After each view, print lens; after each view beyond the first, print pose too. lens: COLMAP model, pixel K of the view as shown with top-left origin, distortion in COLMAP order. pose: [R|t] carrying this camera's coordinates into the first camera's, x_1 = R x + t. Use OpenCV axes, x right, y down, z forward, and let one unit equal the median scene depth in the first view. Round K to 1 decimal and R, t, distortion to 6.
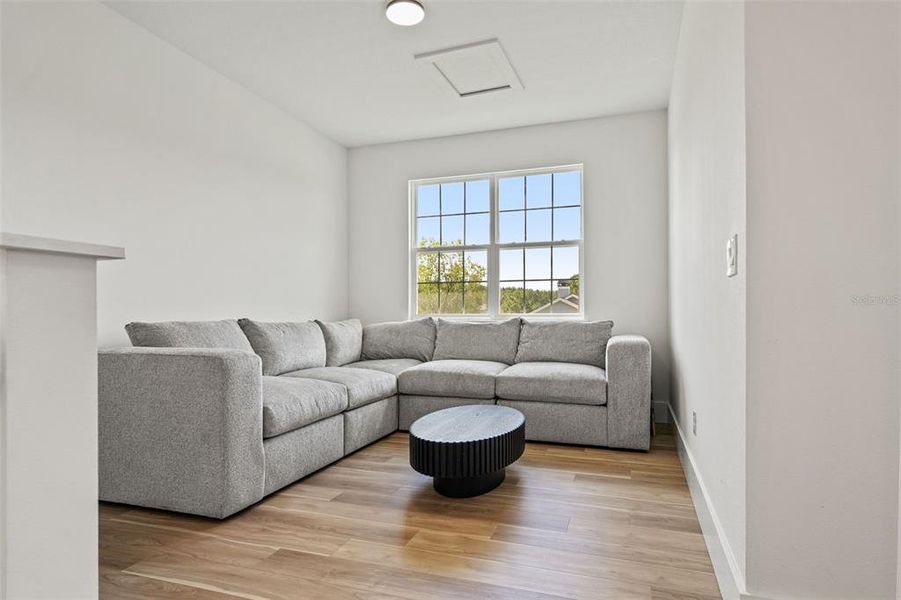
lens RADIAL K [[520.5, 0, 449.1], [0, 520.5, 305.2], [0, 0, 1]] dist [0.000057, 0.000505]
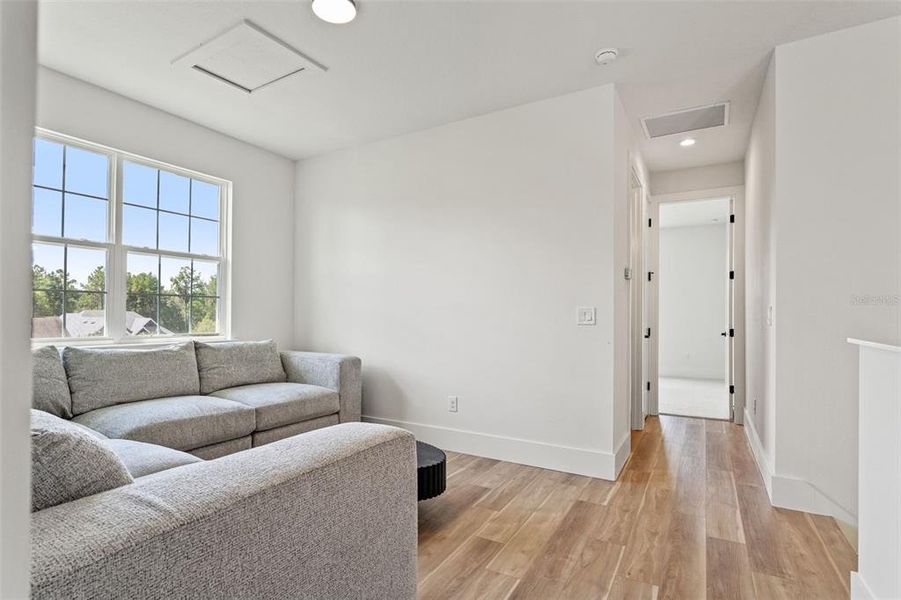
lens RADIAL K [[456.1, 0, 454.1], [0, 456.1, 305.9], [0, 0, 1]] dist [-0.007659, 0.002470]
pose [[0.162983, 0.023933, 0.986339, -0.577912], [-0.025692, 0.999470, -0.020006, -0.032037], [-0.986294, -0.022080, 0.163511, 0.476679]]
